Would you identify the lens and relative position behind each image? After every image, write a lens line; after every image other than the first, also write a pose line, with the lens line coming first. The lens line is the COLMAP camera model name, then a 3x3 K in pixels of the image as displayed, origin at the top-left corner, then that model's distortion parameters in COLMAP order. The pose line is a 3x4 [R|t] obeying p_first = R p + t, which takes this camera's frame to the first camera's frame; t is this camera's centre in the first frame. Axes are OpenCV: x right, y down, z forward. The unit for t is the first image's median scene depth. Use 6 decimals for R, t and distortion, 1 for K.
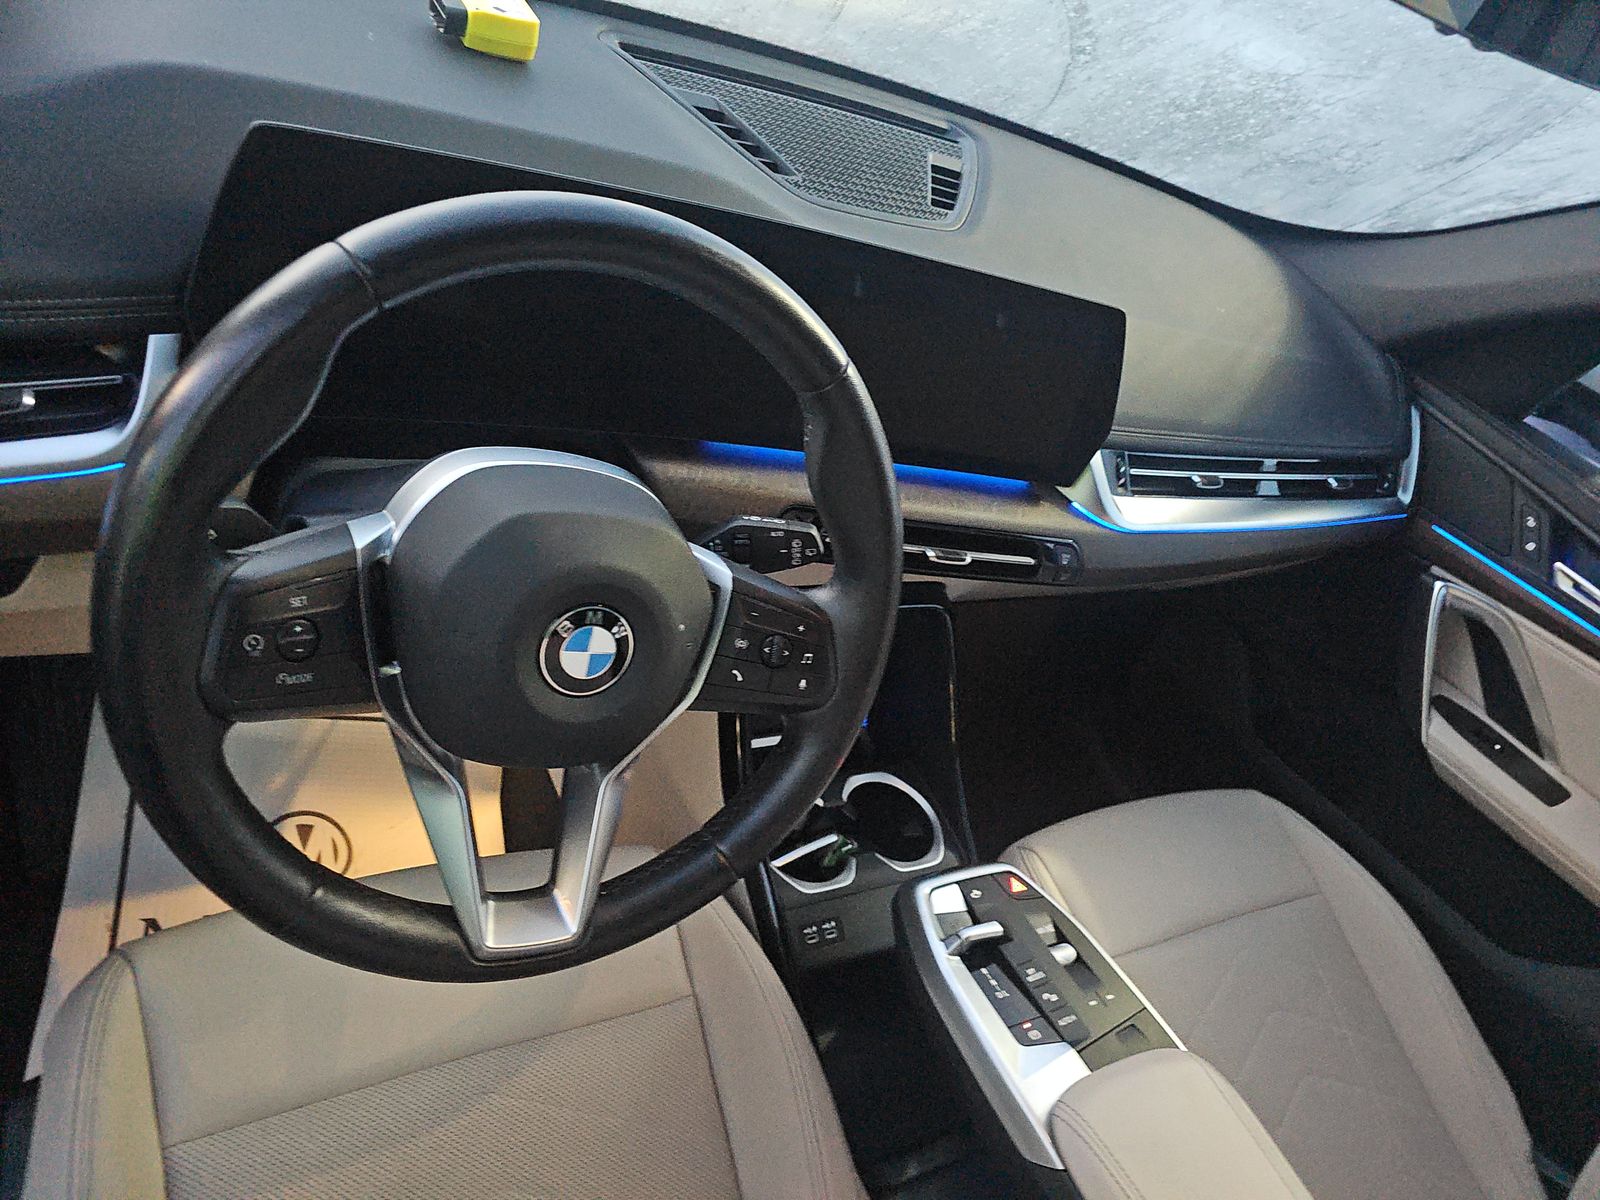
lens RADIAL K [[1066.9, 0, 801.5], [0, 1066.9, 560.8], [0, 0, 1]] dist [0.045846, -0.057021]
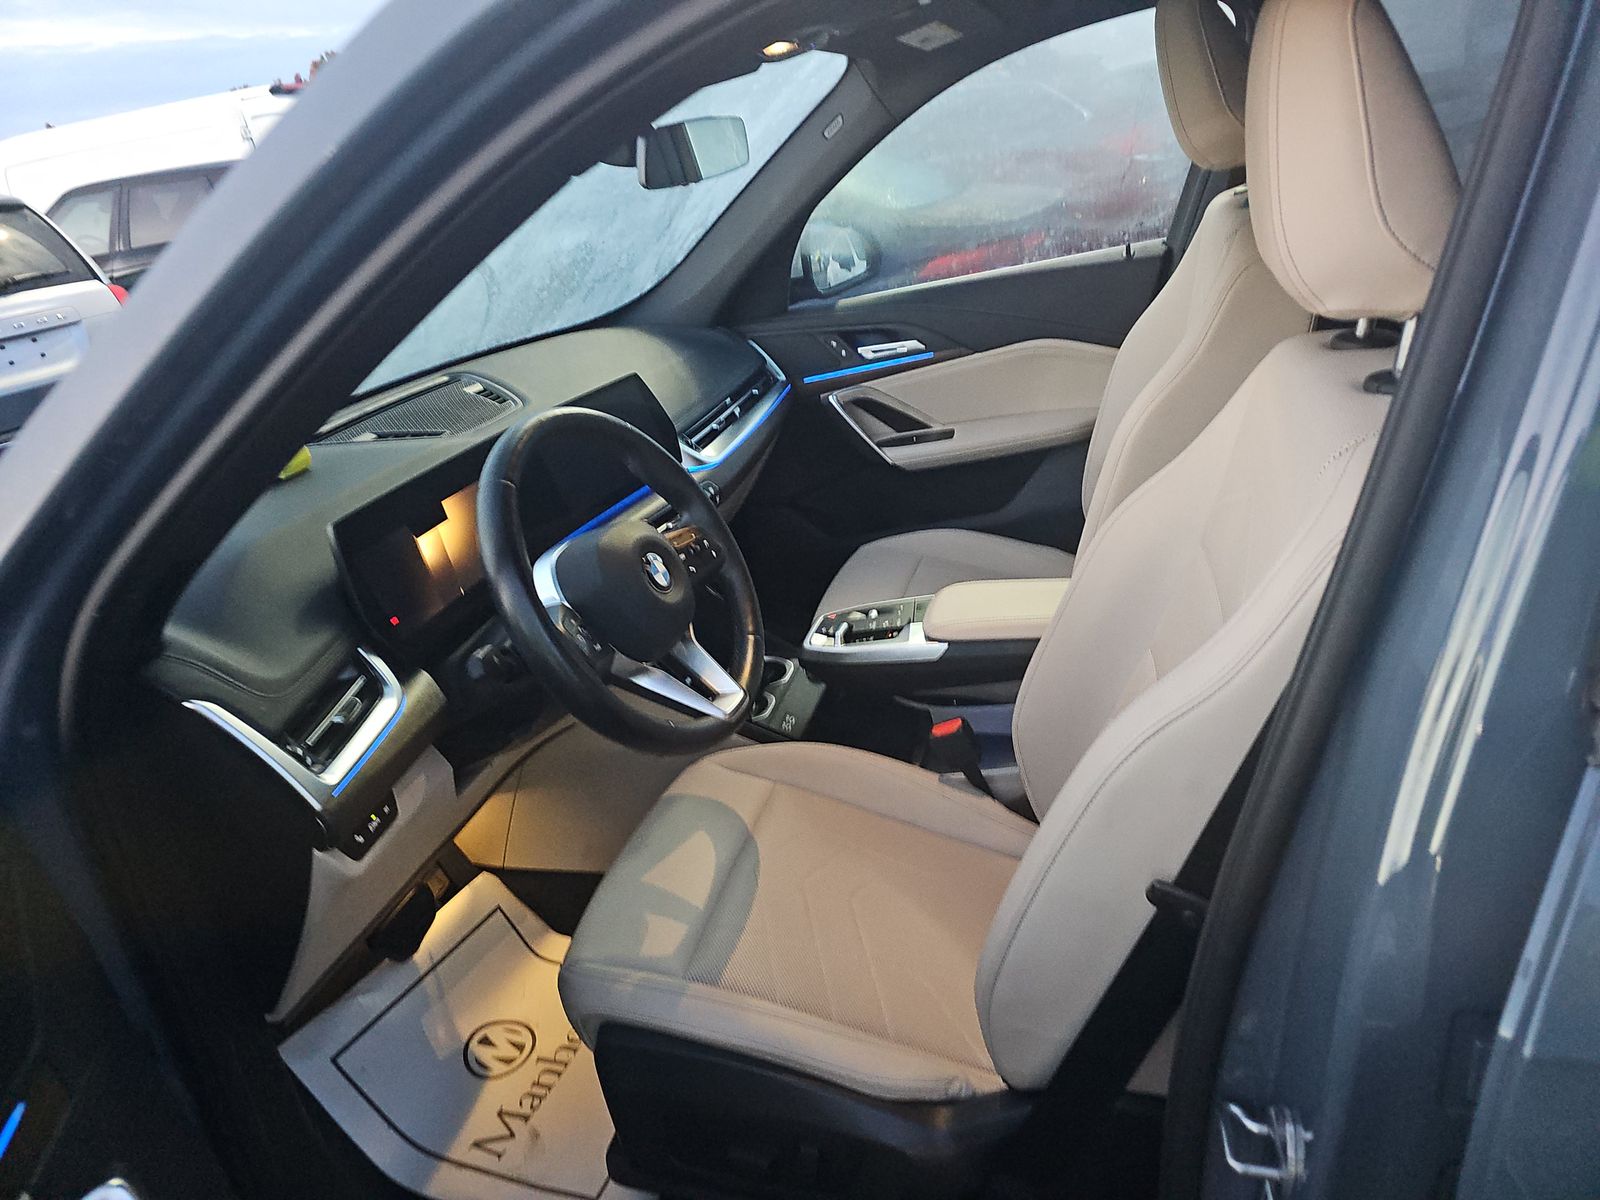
lens RADIAL K [[1074.1, 0, 803.3], [0, 1074.1, 547.3], [0, 0, 1]] dist [0.045208, -0.048853]
pose [[0.569495, -0.661447, 0.488020, -0.491031], [0.739252, 0.671733, 0.047775, 0.073308], [-0.359419, 0.333562, 0.871524, -0.477856]]
